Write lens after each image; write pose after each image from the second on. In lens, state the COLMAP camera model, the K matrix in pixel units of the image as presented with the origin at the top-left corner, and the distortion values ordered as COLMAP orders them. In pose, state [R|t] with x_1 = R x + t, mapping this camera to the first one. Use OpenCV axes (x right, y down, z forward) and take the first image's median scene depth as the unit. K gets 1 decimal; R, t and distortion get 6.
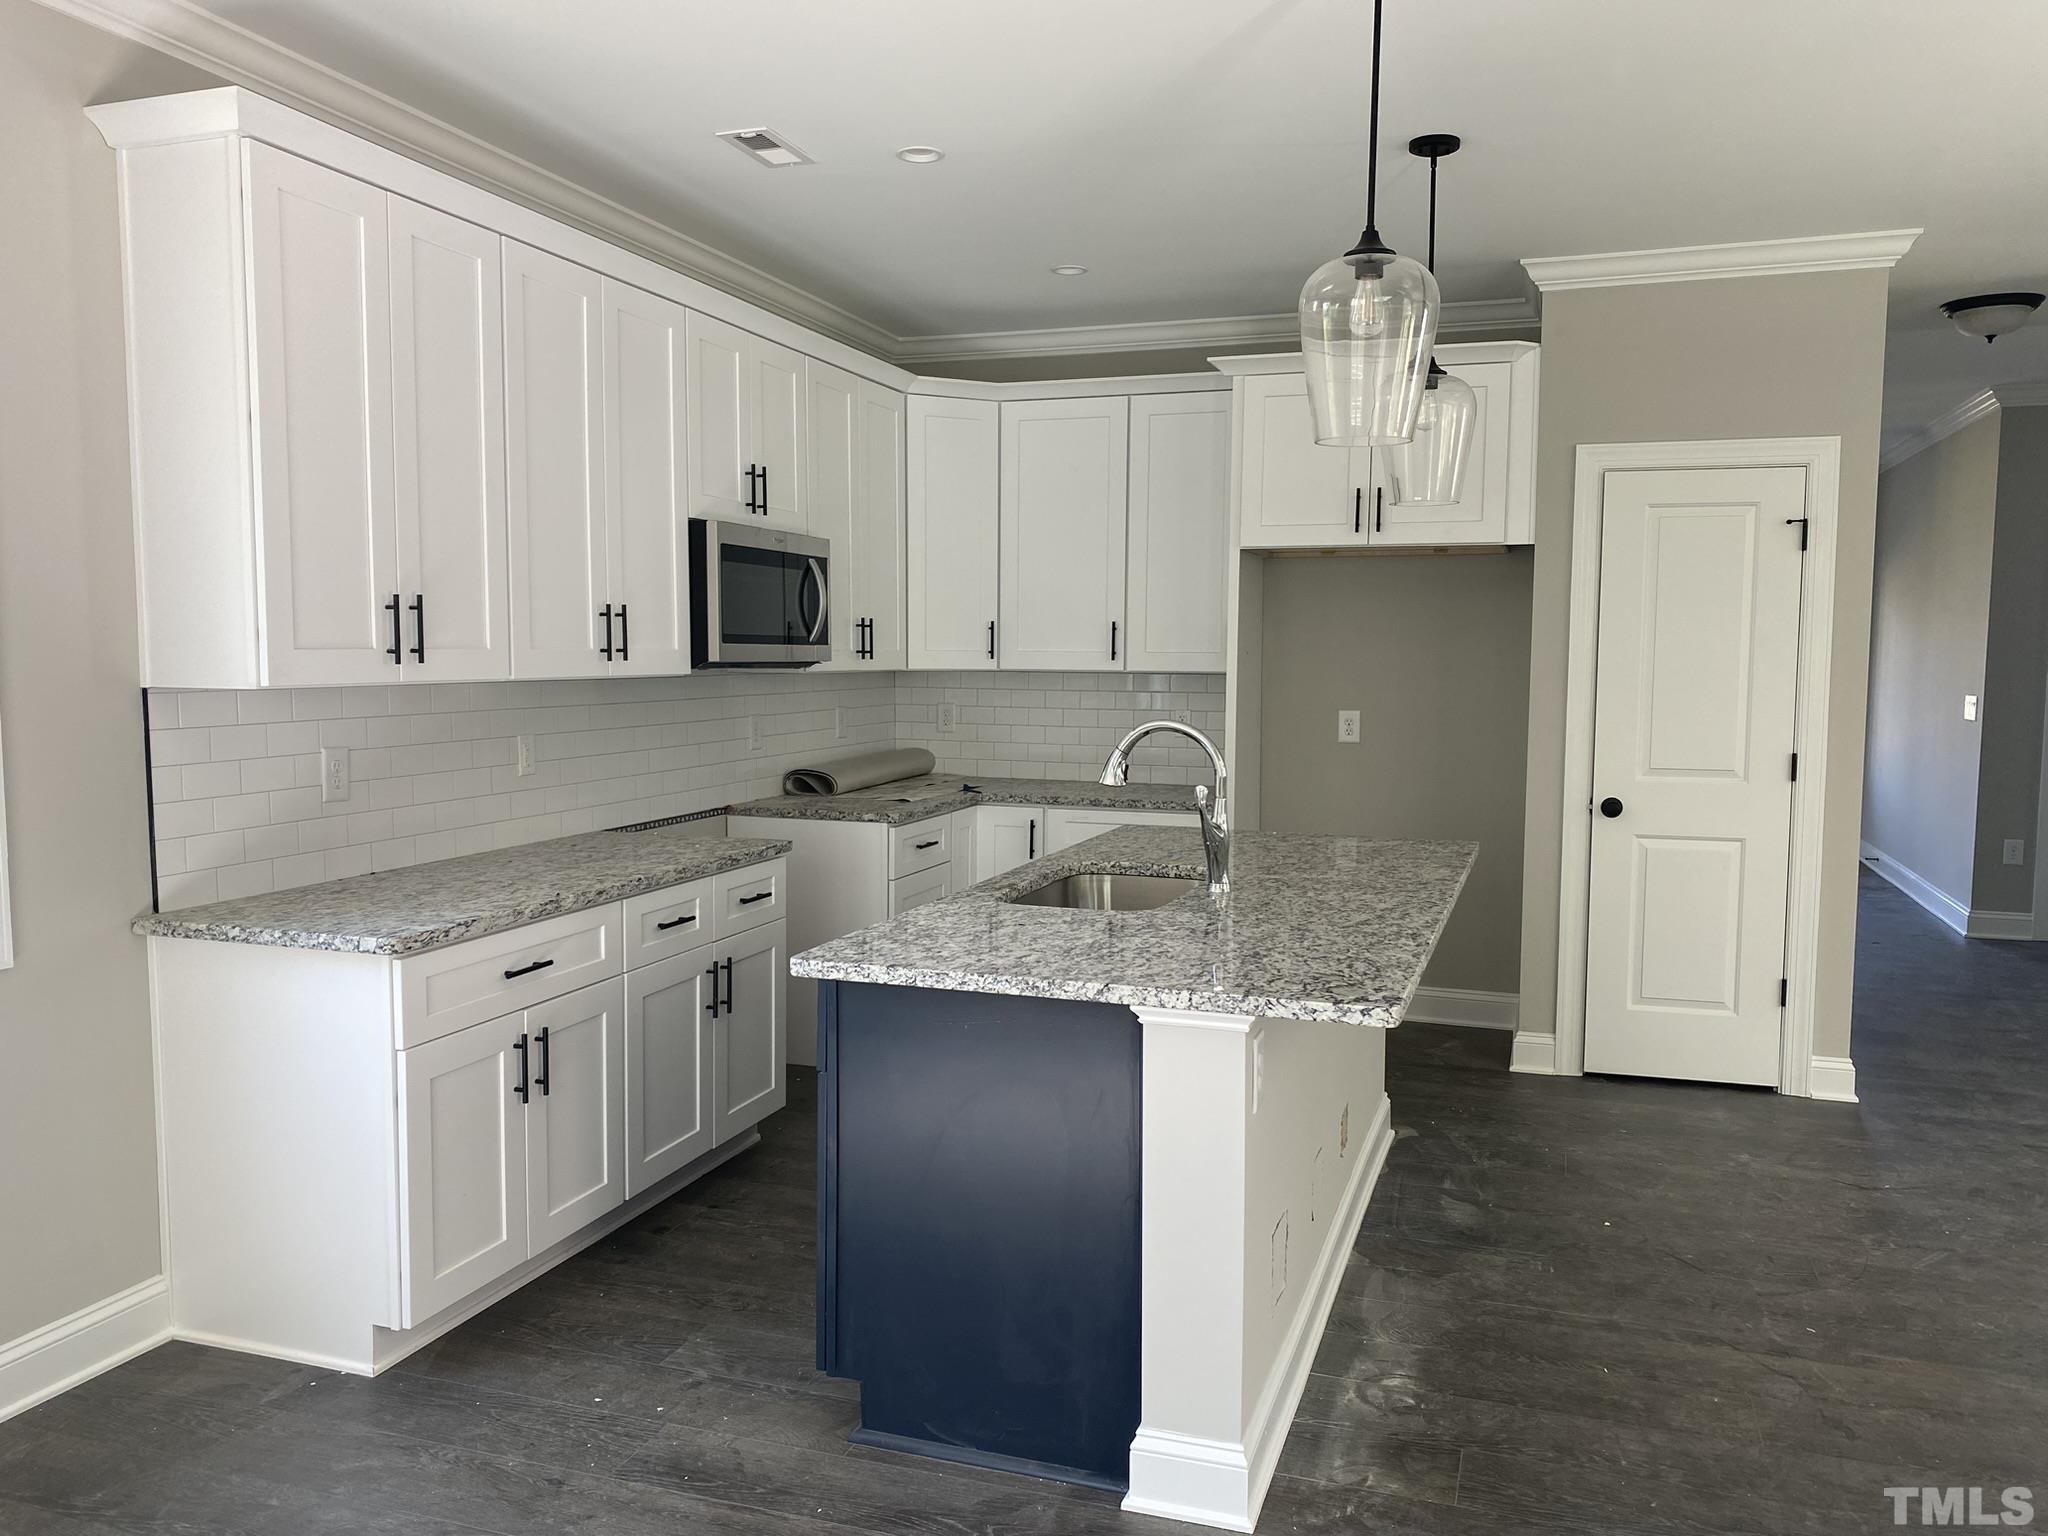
lens RADIAL K [[1560.9, 0, 1028.0], [0, 1560.9, 771.9], [0, 0, 1]] dist [0.015528, -0.003496]
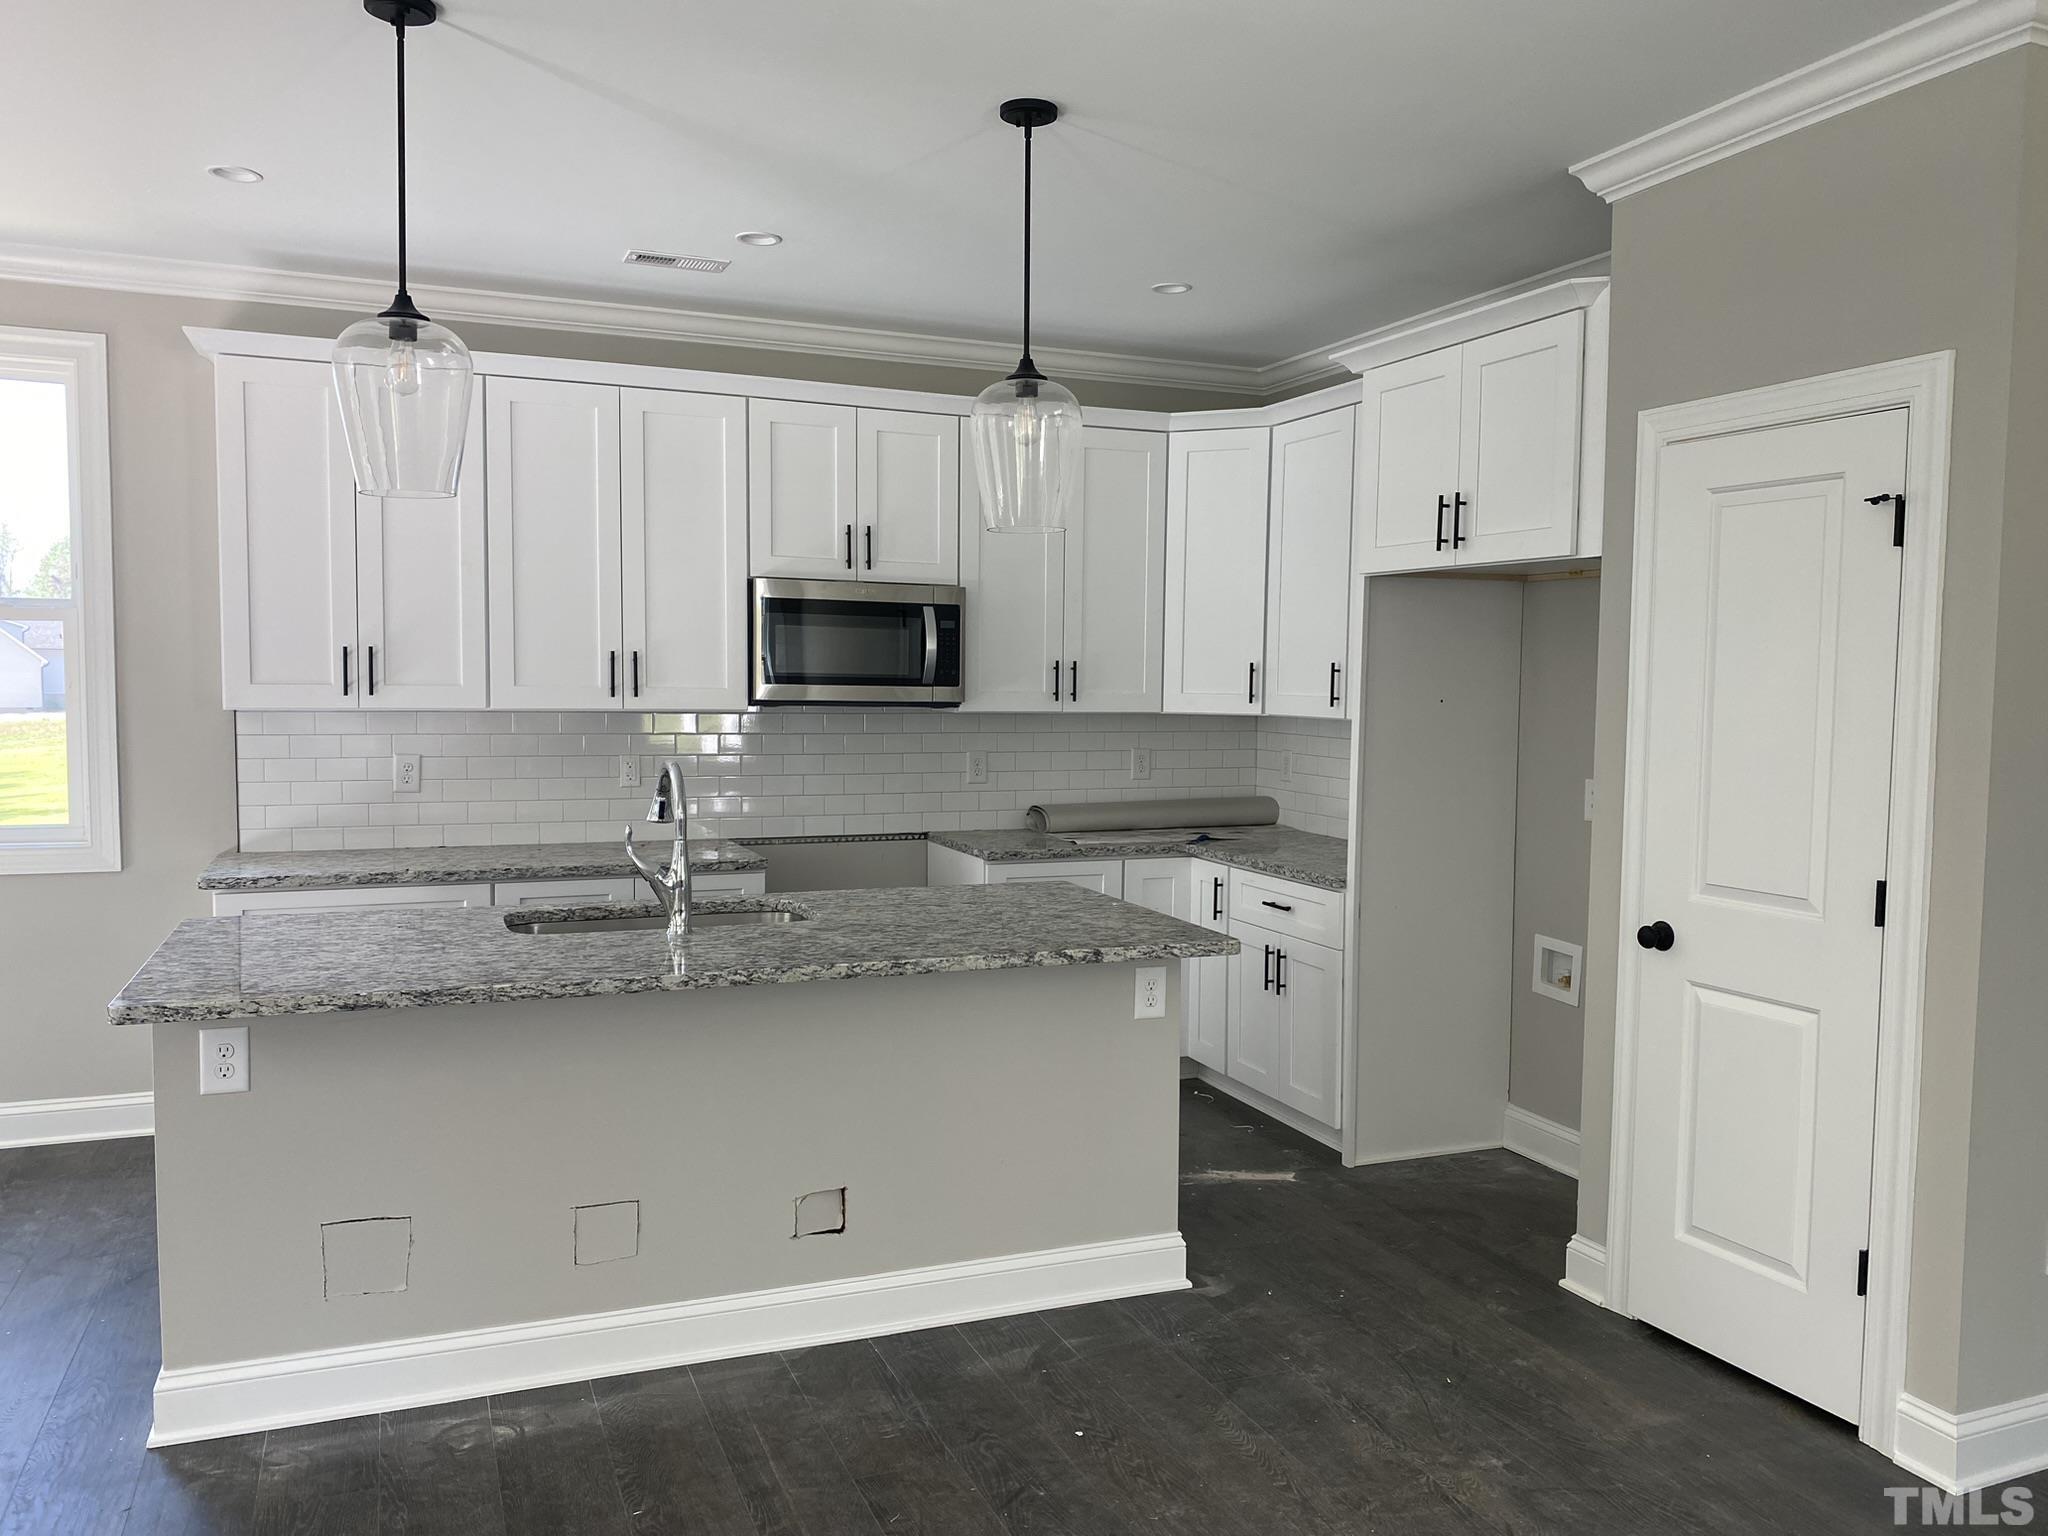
lens RADIAL K [[1560.9, 0, 1025.8], [0, 1560.9, 772.5], [0, 0, 1]] dist [0.015528, -0.003496]
pose [[0.661957, 0.051276, -0.747786, 0.728702], [-0.069239, 0.997575, 0.007113, -0.035488], [0.746337, 0.047067, 0.663902, 0.351747]]
